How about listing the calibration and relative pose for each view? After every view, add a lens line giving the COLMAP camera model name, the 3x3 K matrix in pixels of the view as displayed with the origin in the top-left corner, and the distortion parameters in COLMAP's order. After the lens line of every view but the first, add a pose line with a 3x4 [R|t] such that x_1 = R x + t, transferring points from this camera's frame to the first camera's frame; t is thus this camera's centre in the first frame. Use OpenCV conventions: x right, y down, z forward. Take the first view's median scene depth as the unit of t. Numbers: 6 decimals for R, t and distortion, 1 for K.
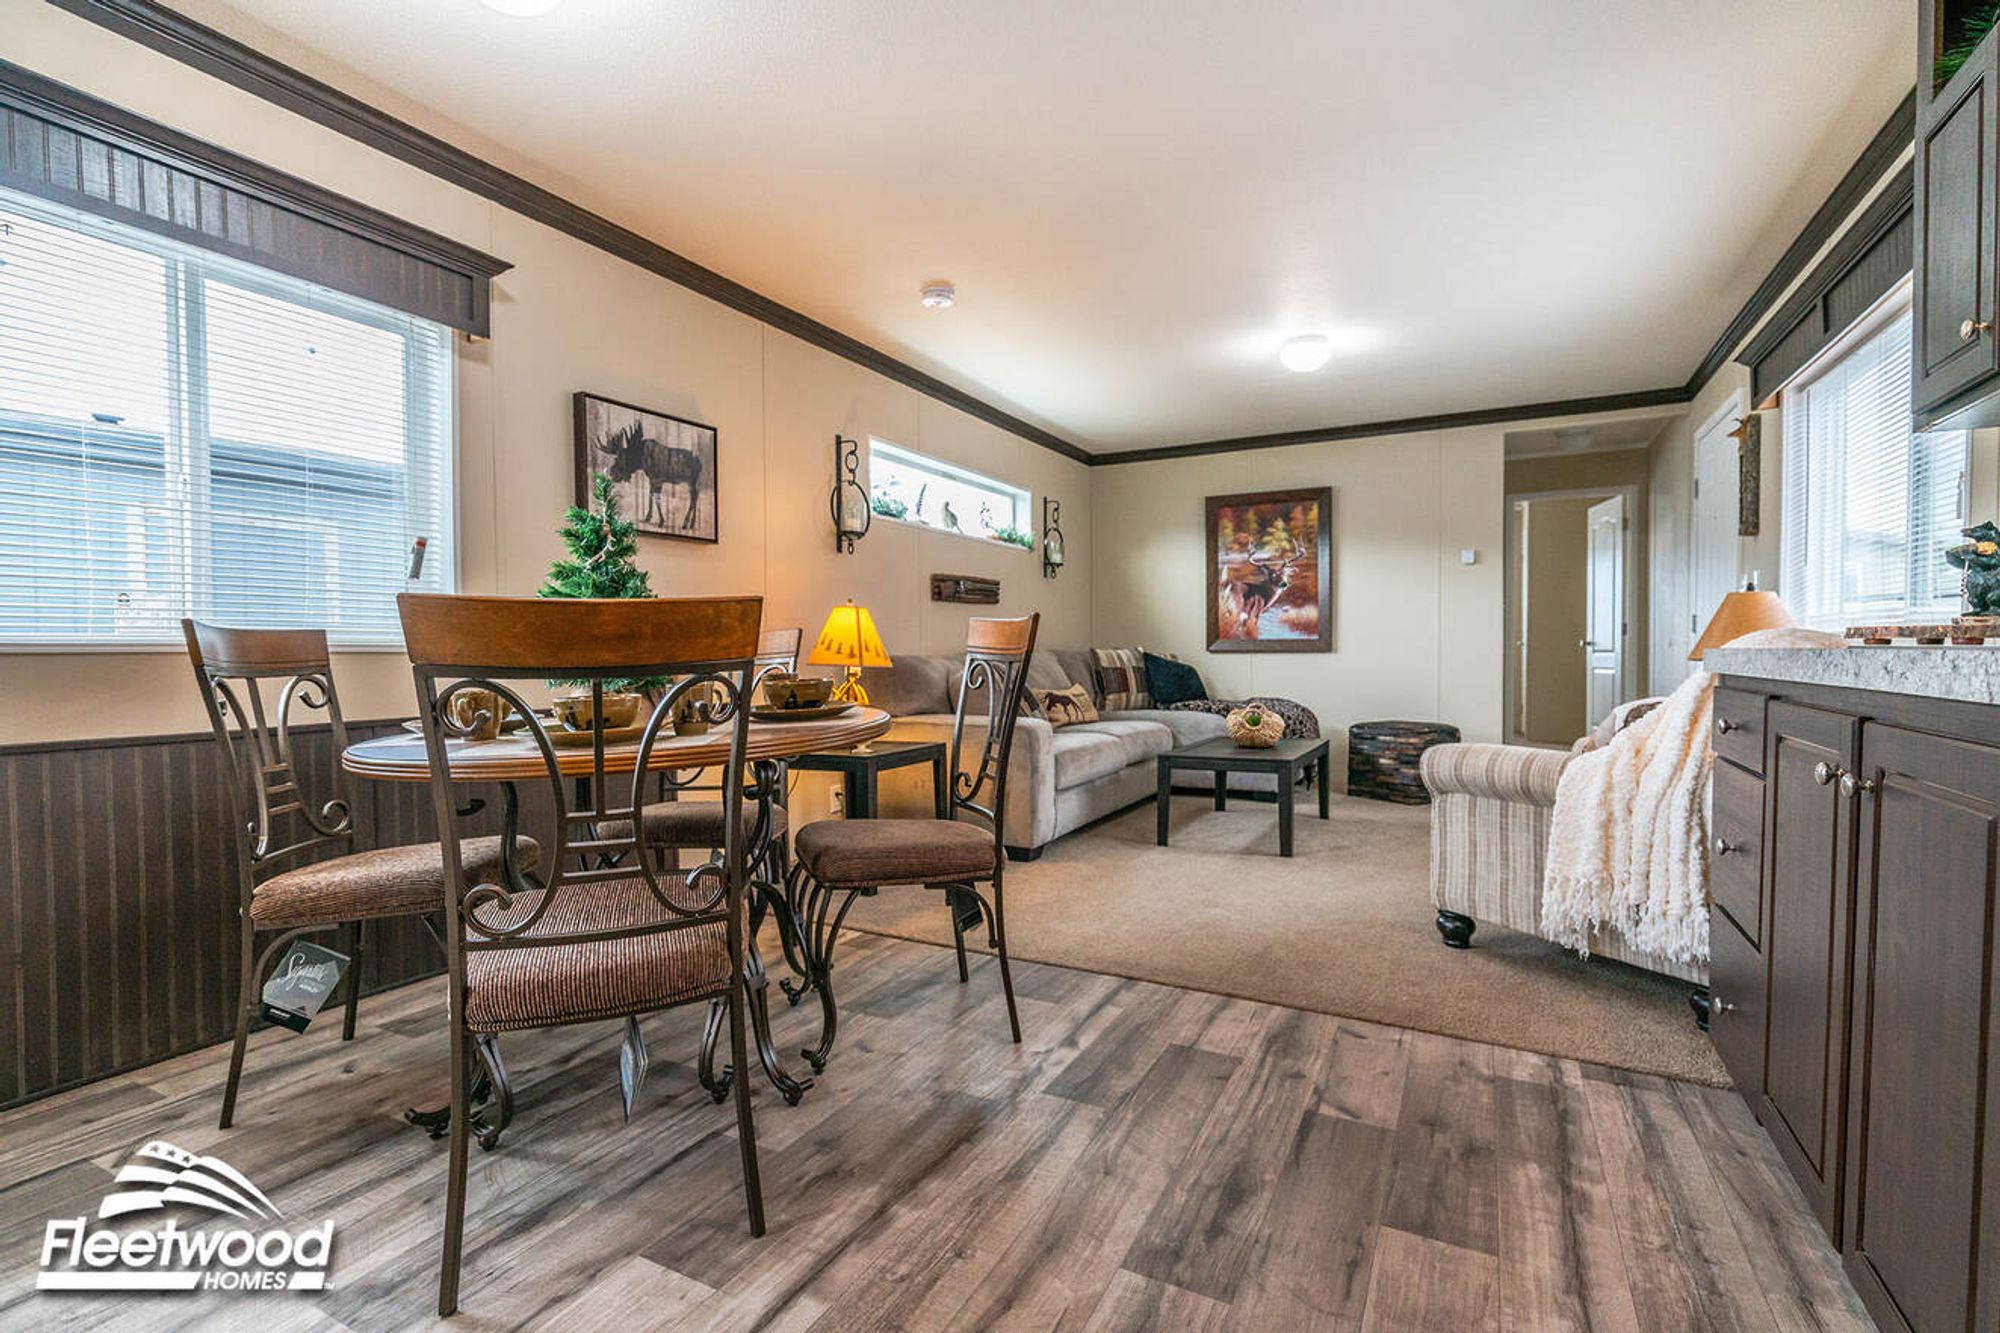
lens RADIAL K [[921.4, 0, 1000.0], [0, 921.4, 666.5], [0, 0, 1]] dist [-0.000226, 0.000474]
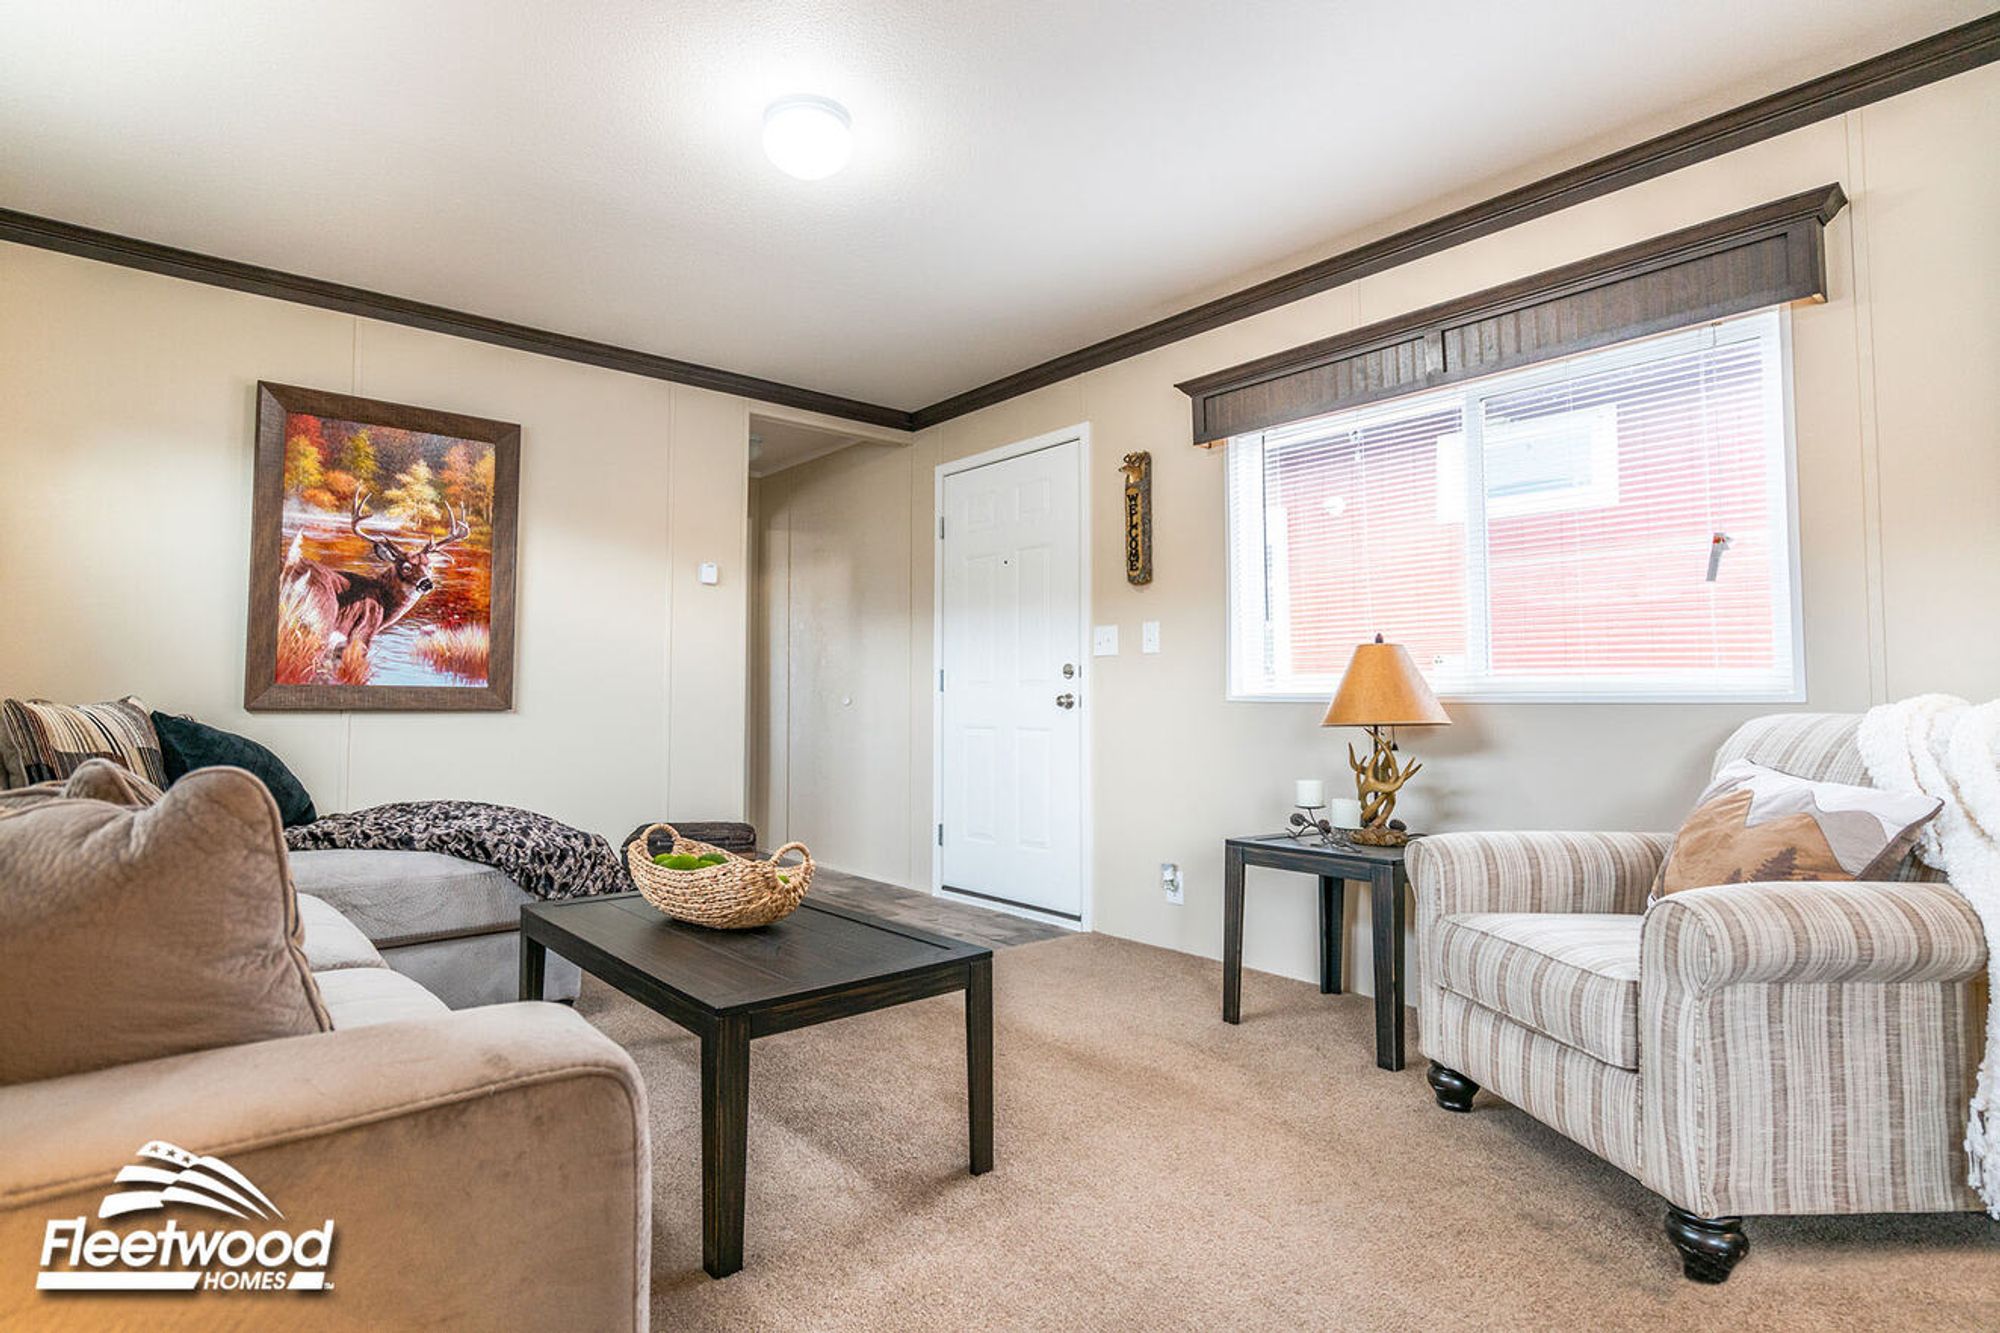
lens RADIAL K [[988.2, 0, 927.7], [0, 988.2, 654.3], [0, 0, 1]] dist [-0.001099, 0.000098]
pose [[0.401841, 0.051446, 0.914263, -0.104447], [0.011606, 0.998054, -0.061262, -0.010979], [-0.915636, 0.035229, 0.400462, 0.550219]]
